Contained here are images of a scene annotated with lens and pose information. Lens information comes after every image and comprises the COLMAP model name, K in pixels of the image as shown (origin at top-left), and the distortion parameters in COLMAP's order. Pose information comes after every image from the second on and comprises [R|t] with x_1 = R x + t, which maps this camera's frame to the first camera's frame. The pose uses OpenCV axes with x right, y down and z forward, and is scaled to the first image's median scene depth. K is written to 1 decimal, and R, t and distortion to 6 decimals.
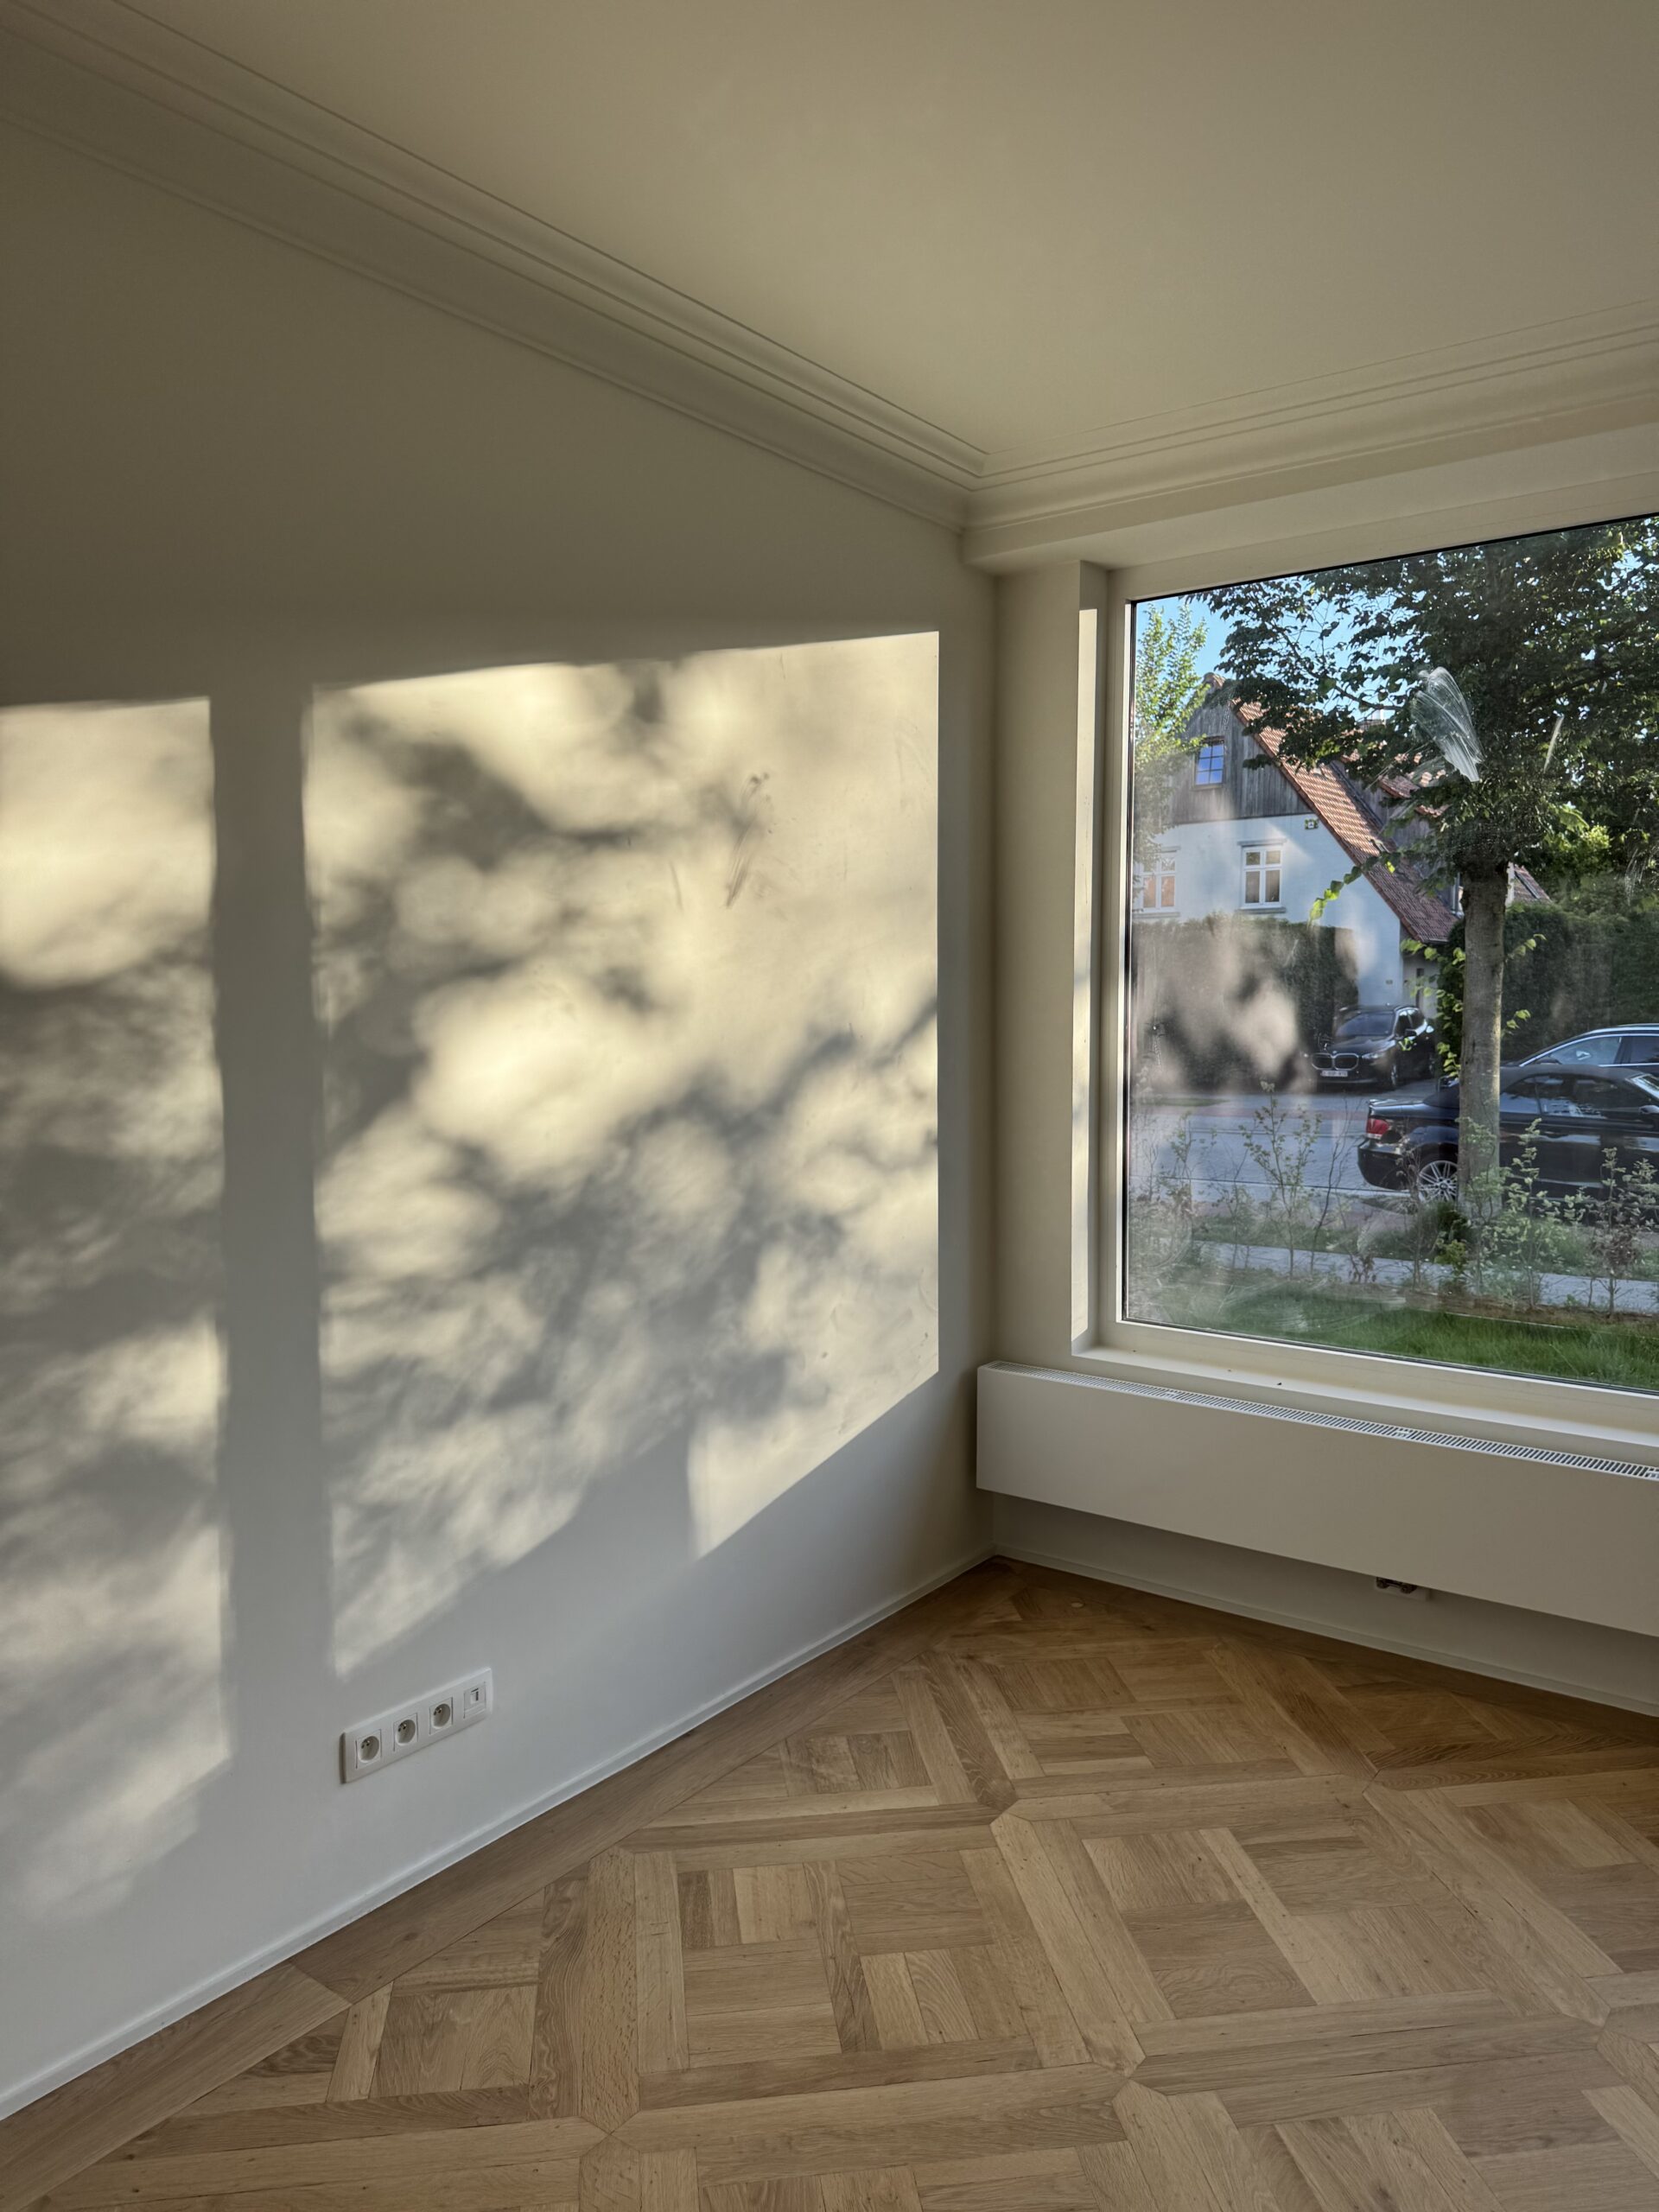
lens RADIAL K [[1527.5, 0, 829.5], [0, 1527.5, 1106.0], [0, 0, 1]] dist [-0.004818, -0.001862]
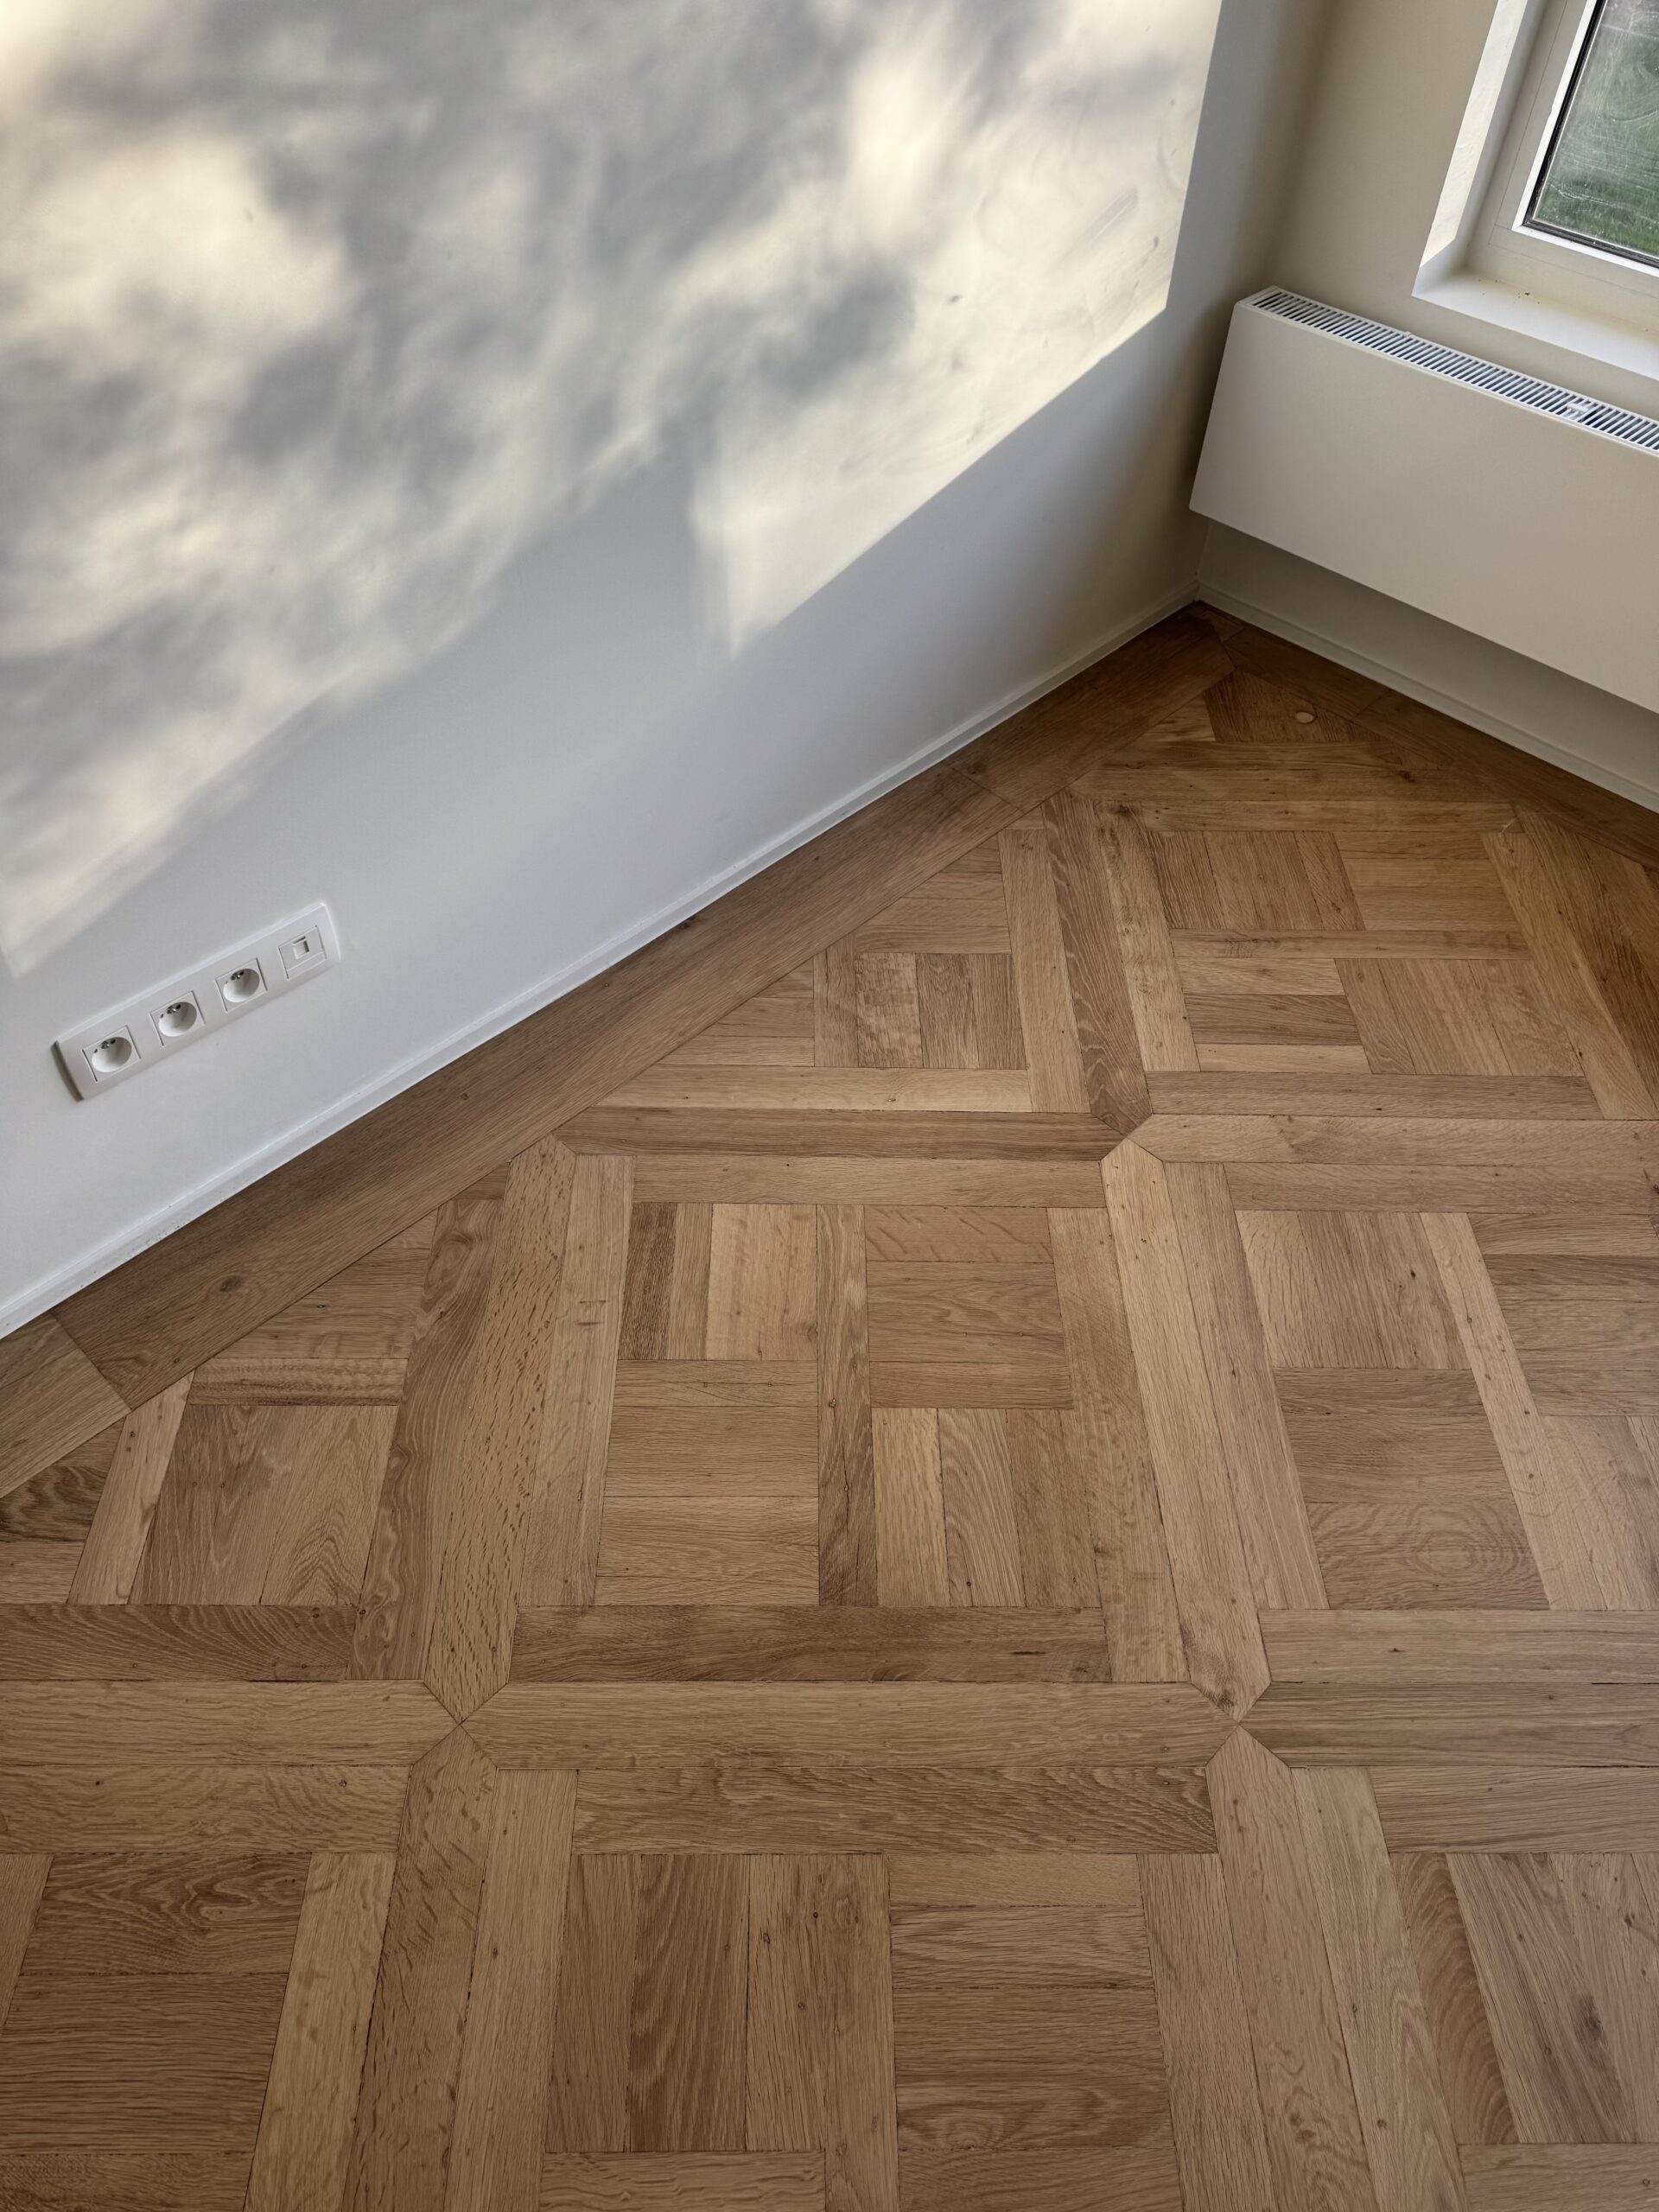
lens RADIAL K [[1525.8, 0, 829.5], [0, 1525.8, 1106.0], [0, 0, 1]] dist [0.148070, -0.280449]
pose [[0.991855, 0.116992, -0.050363, 0.018855], [-0.048825, 0.714421, 0.698010, -0.015180], [0.117642, -0.689866, 0.714315, 0.576509]]
